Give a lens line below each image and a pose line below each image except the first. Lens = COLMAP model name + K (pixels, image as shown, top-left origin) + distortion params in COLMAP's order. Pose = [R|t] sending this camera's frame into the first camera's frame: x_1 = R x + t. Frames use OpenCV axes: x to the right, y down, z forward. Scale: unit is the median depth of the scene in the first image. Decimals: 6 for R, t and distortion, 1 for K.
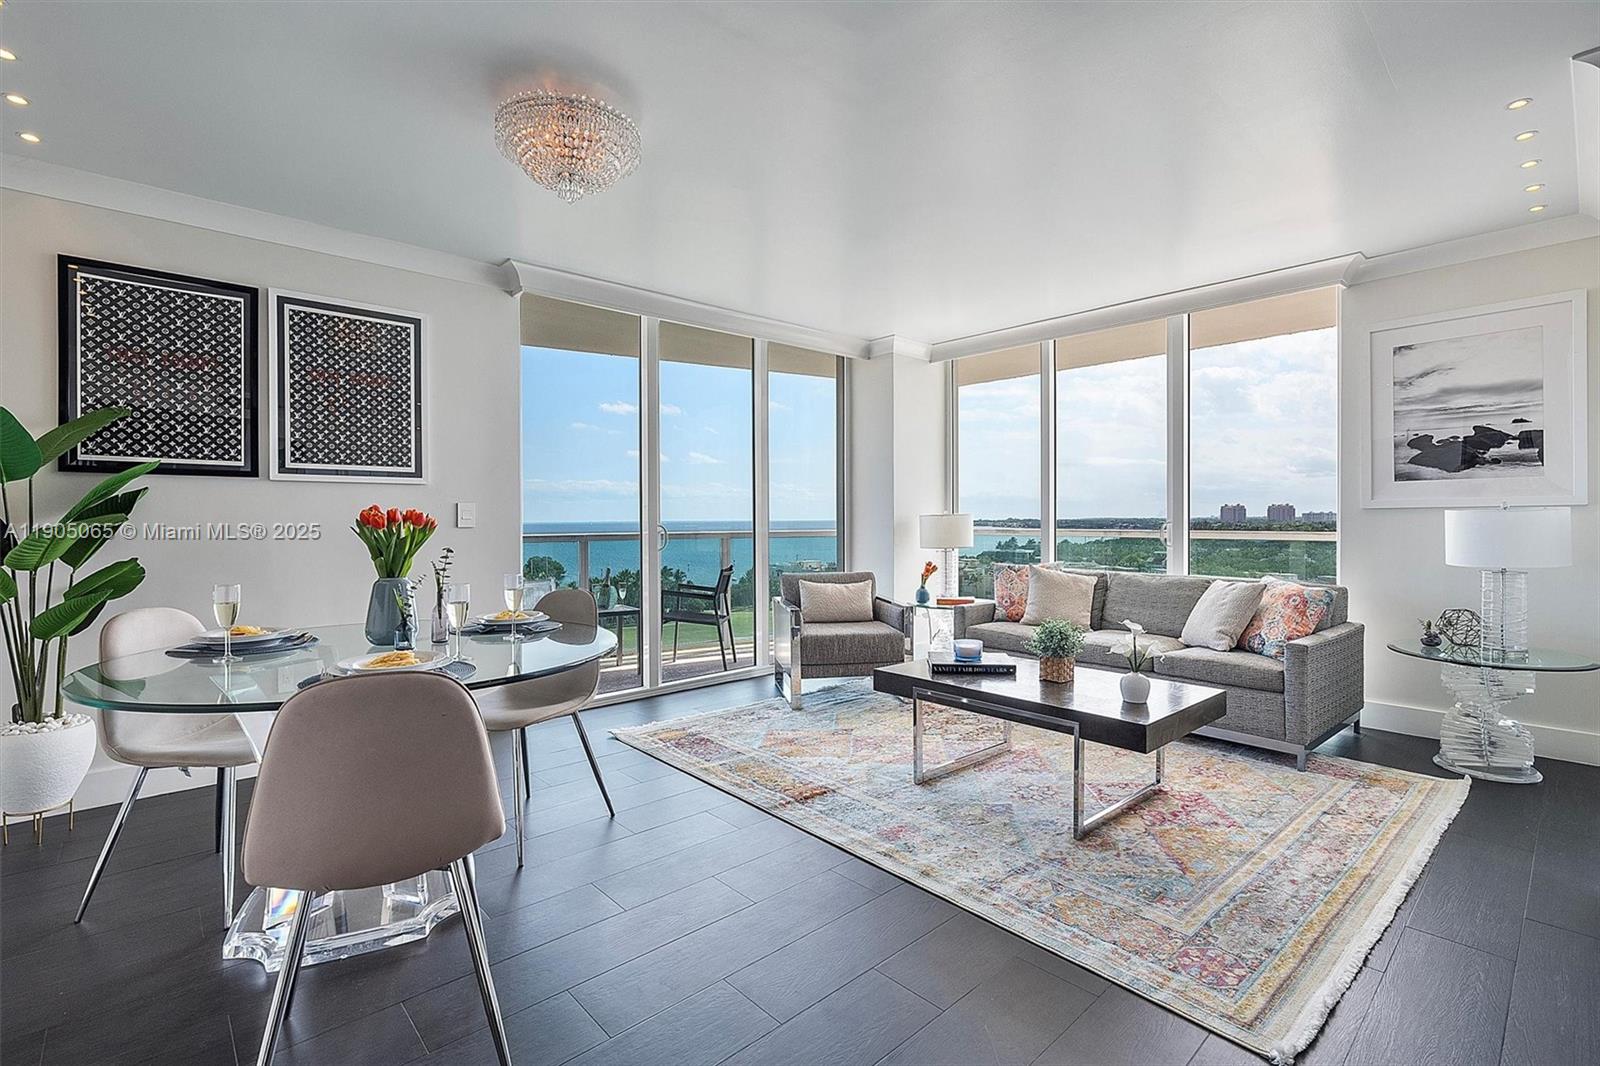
lens RADIAL K [[734.9, 0, 793.1], [0, 734.9, 525.2], [0, 0, 1]] dist [-0.003397, 0.000156]
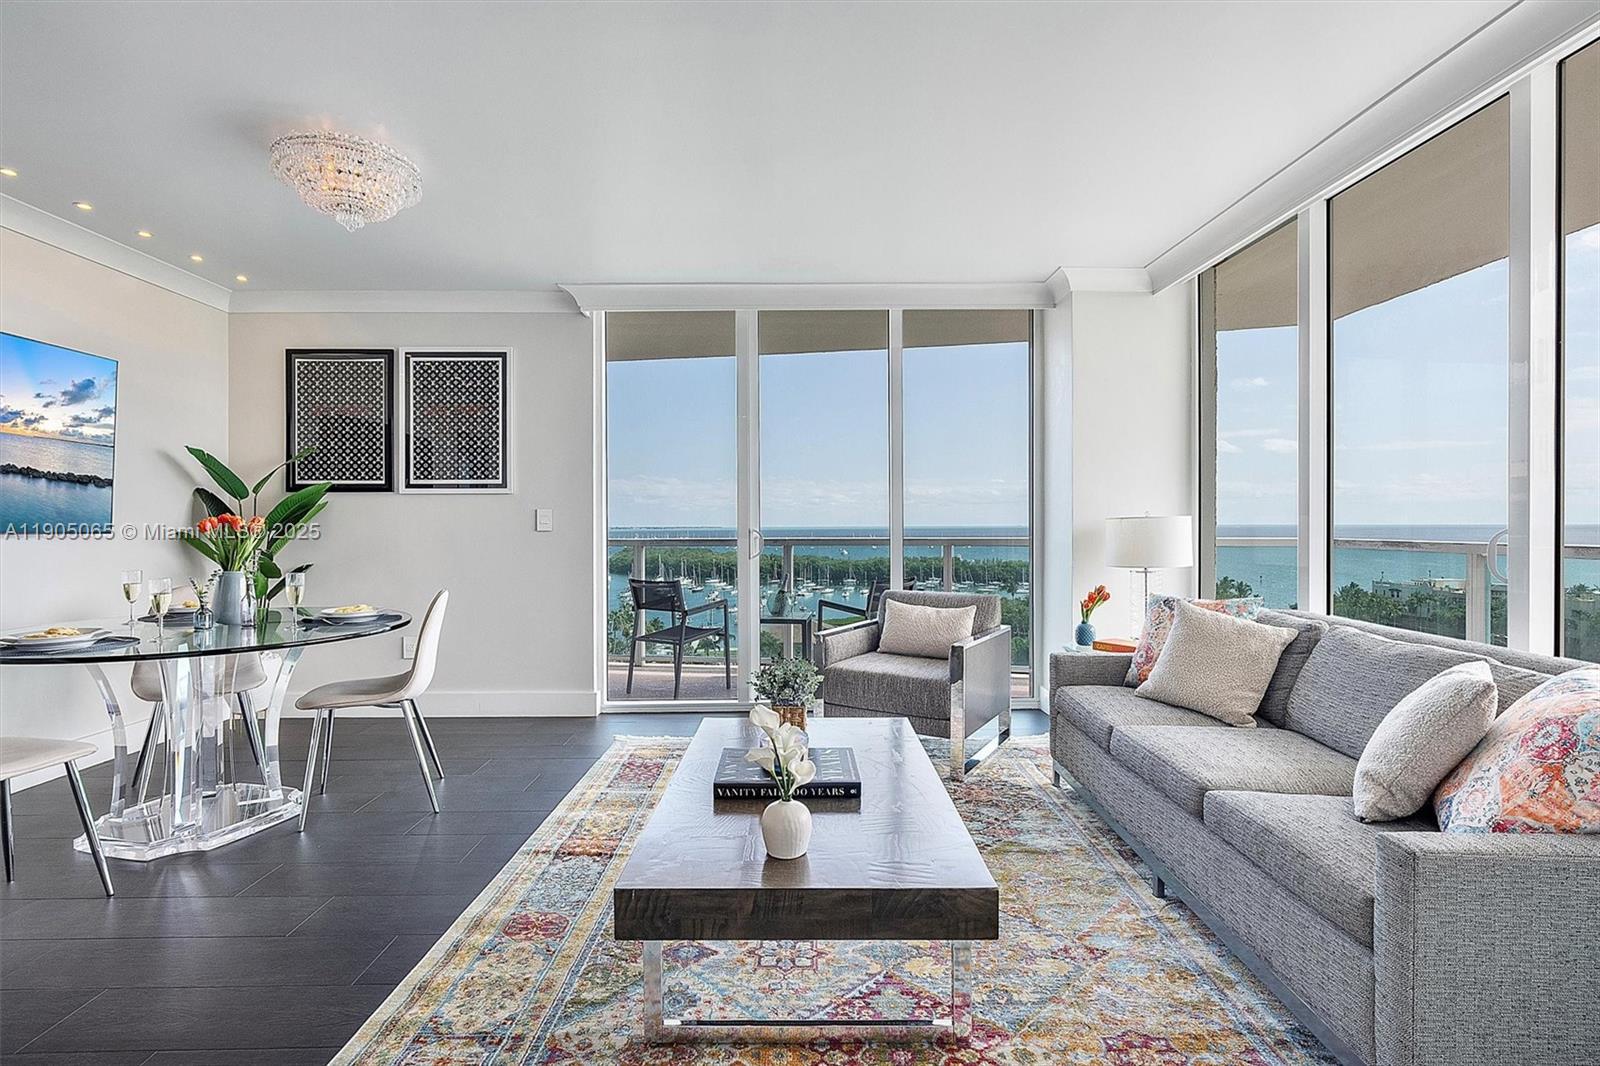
lens RADIAL K [[734.9, 0, 795.8], [0, 734.9, 532.7], [0, 0, 1]] dist [-0.003397, 0.000156]
pose [[0.750597, 0.009386, -0.660693, 0.705516], [-0.005797, 0.999954, 0.007620, -0.005873], [0.660734, -0.001890, 0.750617, 0.491842]]
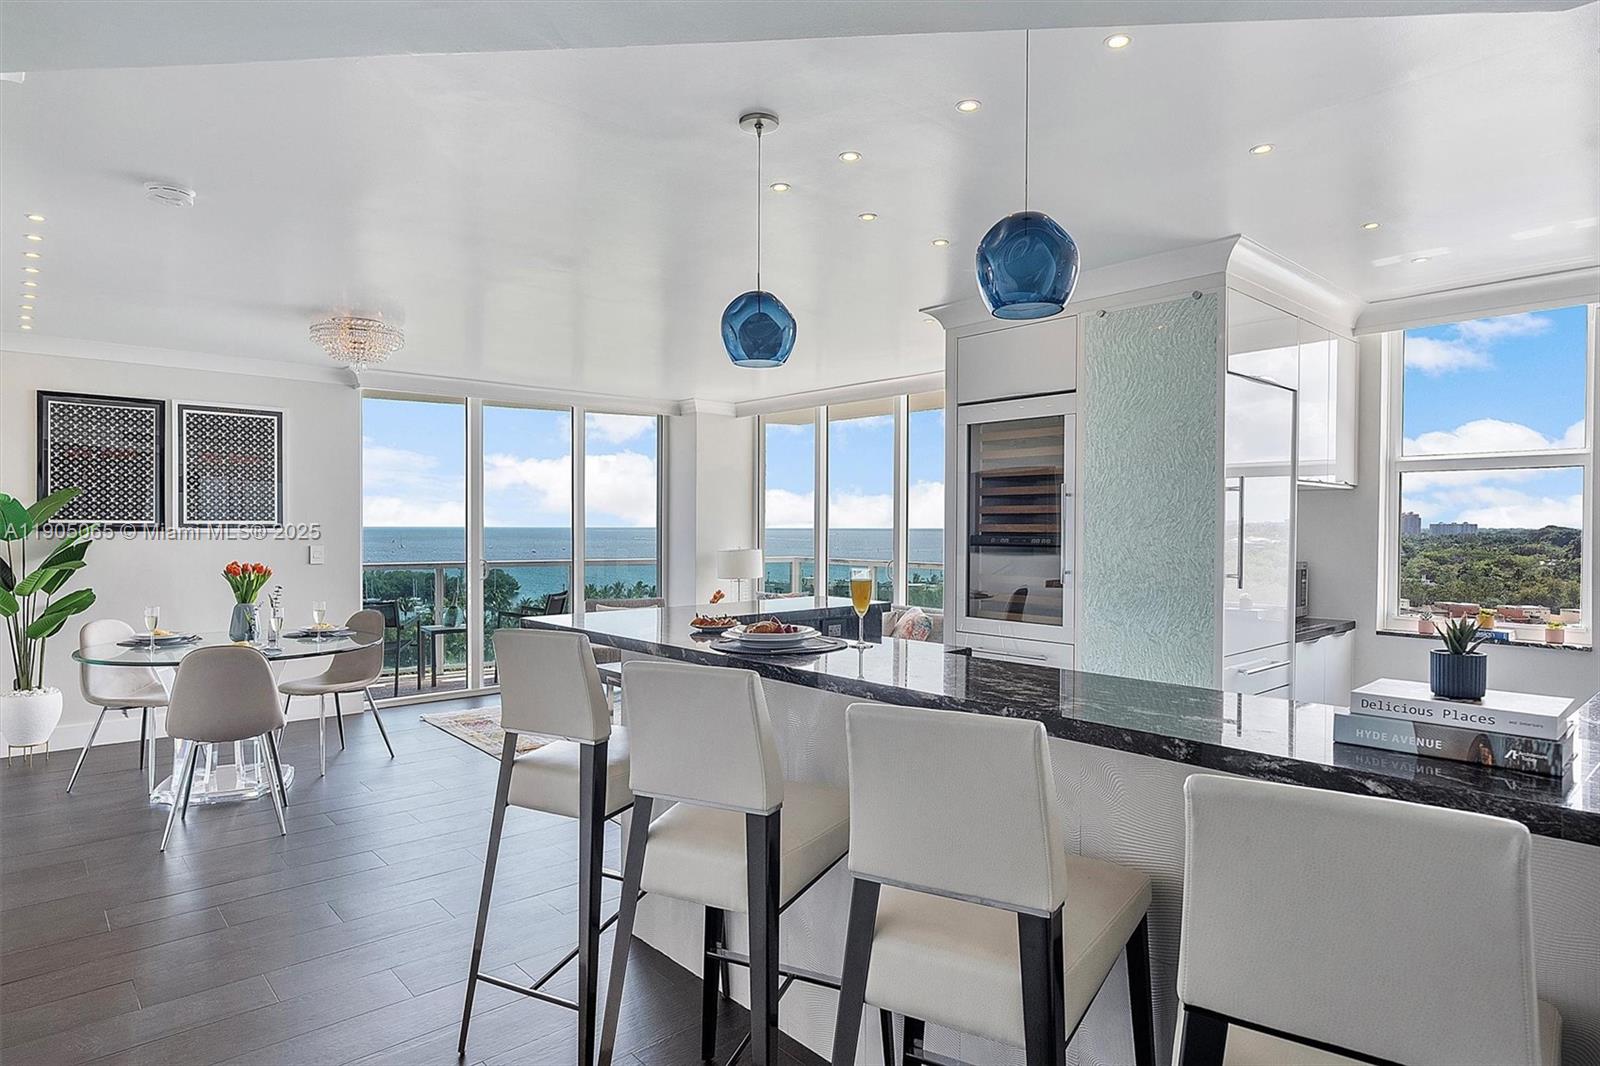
lens RADIAL K [[913.6, 0, 801.5], [0, 913.6, 535.2], [0, 0, 1]] dist [0.002147, -0.003667]
pose [[0.999937, 0.008751, -0.007096, 0.547504], [-0.008726, 0.999955, 0.003646, -0.075907], [0.007128, -0.003584, 0.999968, -0.804226]]
